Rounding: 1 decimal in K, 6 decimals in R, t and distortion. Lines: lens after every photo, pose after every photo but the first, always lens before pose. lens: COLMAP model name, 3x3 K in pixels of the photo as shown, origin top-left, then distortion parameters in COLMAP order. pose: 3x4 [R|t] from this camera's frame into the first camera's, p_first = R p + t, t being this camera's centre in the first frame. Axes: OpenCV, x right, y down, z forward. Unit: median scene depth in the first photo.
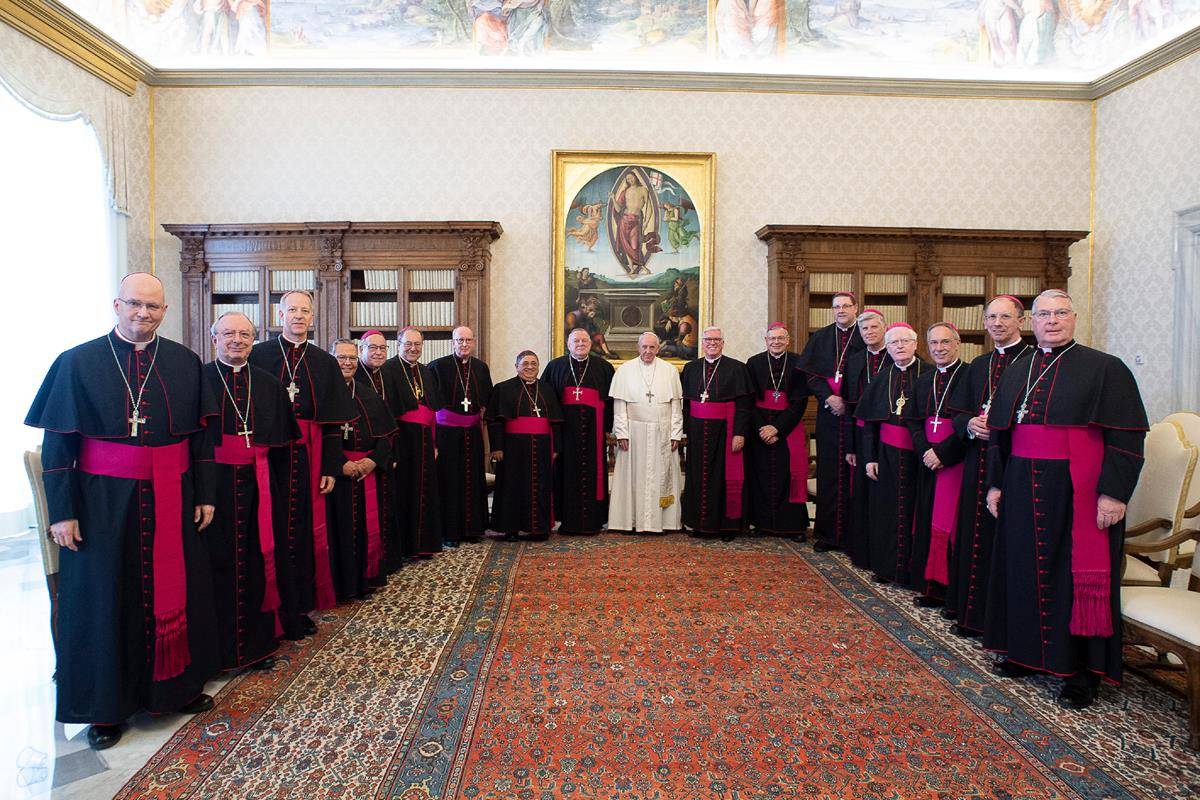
lens RADIAL K [[804.2, 0, 593.5], [0, 804.2, 389.0], [0, 0, 1]] dist [-0.085281, 0.053597]
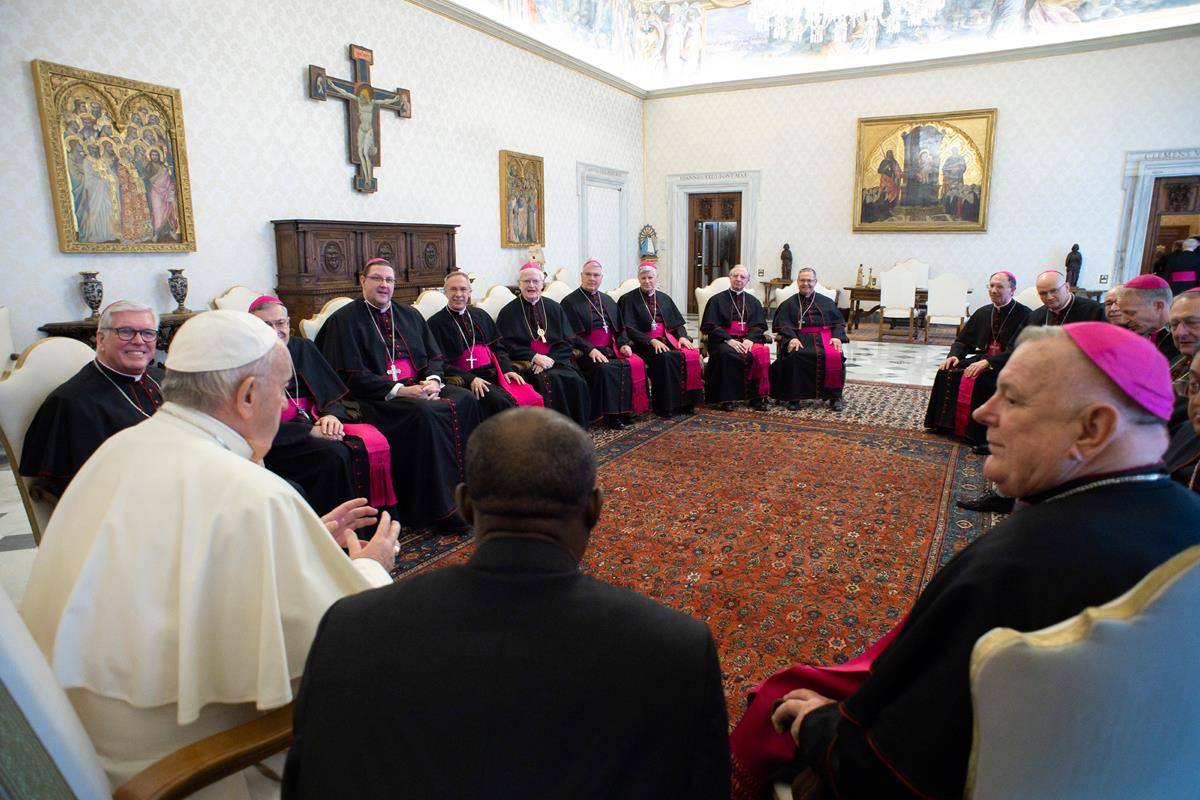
lens RADIAL K [[720.1, 0, 600.3], [0, 720.1, 389.6], [0, 0, 1]] dist [-0.050095, 0.020423]
pose [[-0.868546, -0.095738, 0.486273, -0.075697], [0.017921, 0.974456, 0.223861, -0.028587], [-0.495284, 0.203148, -0.844645, 0.822826]]
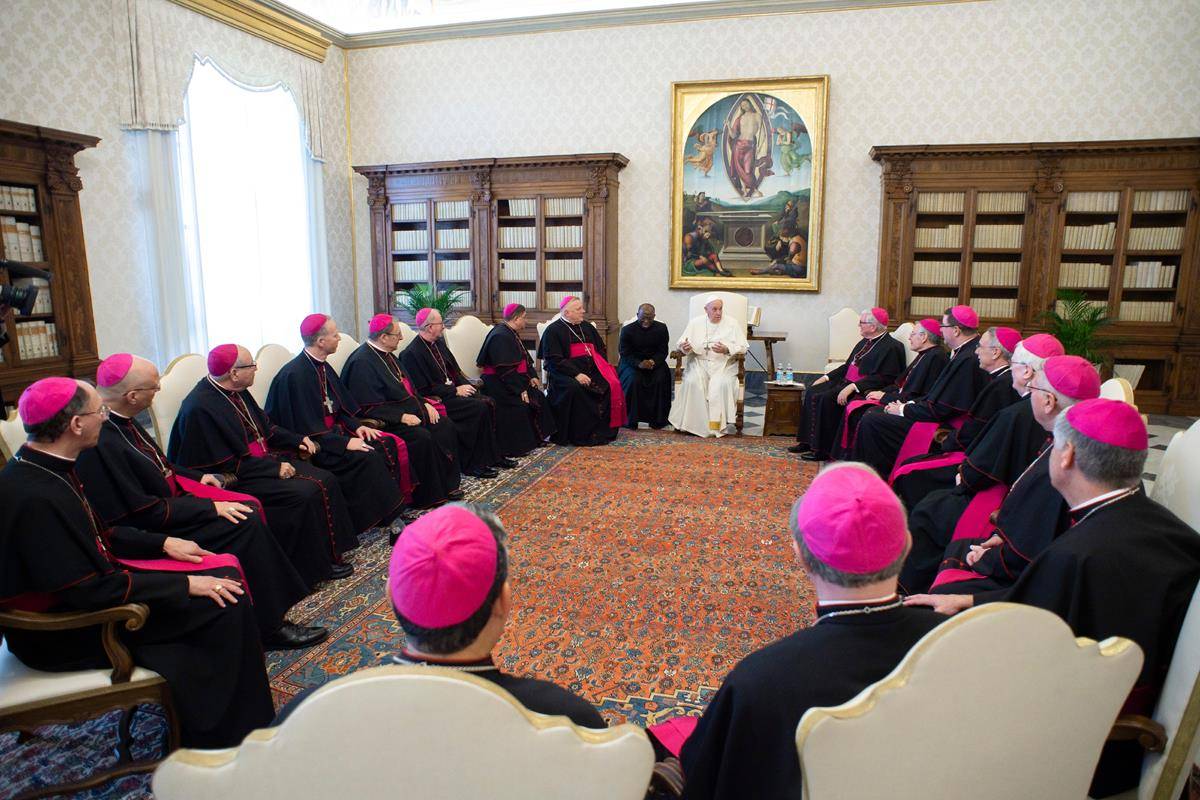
lens RADIAL K [[759.1, 0, 602.3], [0, 759.1, 382.9], [0, 0, 1]] dist [-0.069488, 0.041822]
pose [[0.956884, 0.044643, -0.287018, 0.167805], [-0.009804, 0.992519, 0.121692, -0.017666], [0.290304, -0.113632, 0.950164, -0.042077]]
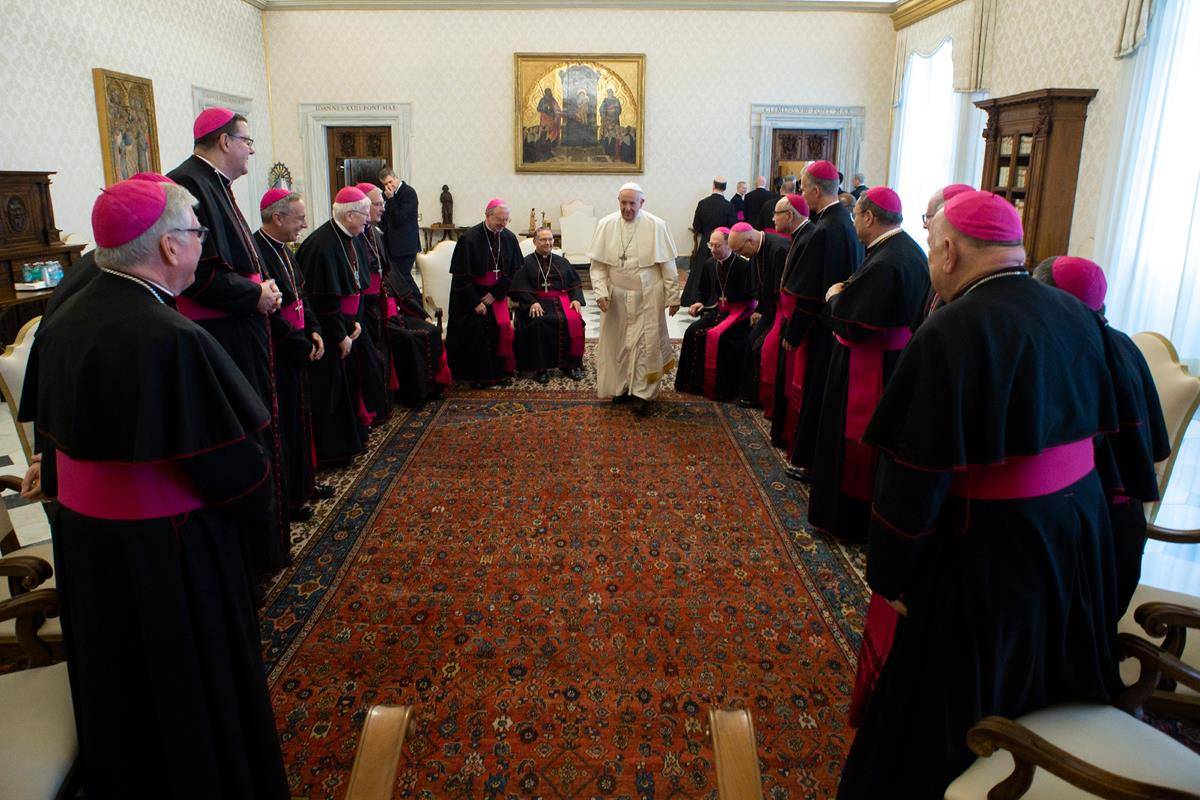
lens RADIAL K [[804.2, 0, 597.3], [0, 804.2, 356.4], [0, 0, 1]] dist [-0.085281, 0.053597]
pose [[-0.999870, -0.011735, 0.011076, 0.040515], [-0.008513, 0.966712, 0.255724, -0.060234], [-0.013709, 0.255596, -0.966686, 0.847152]]
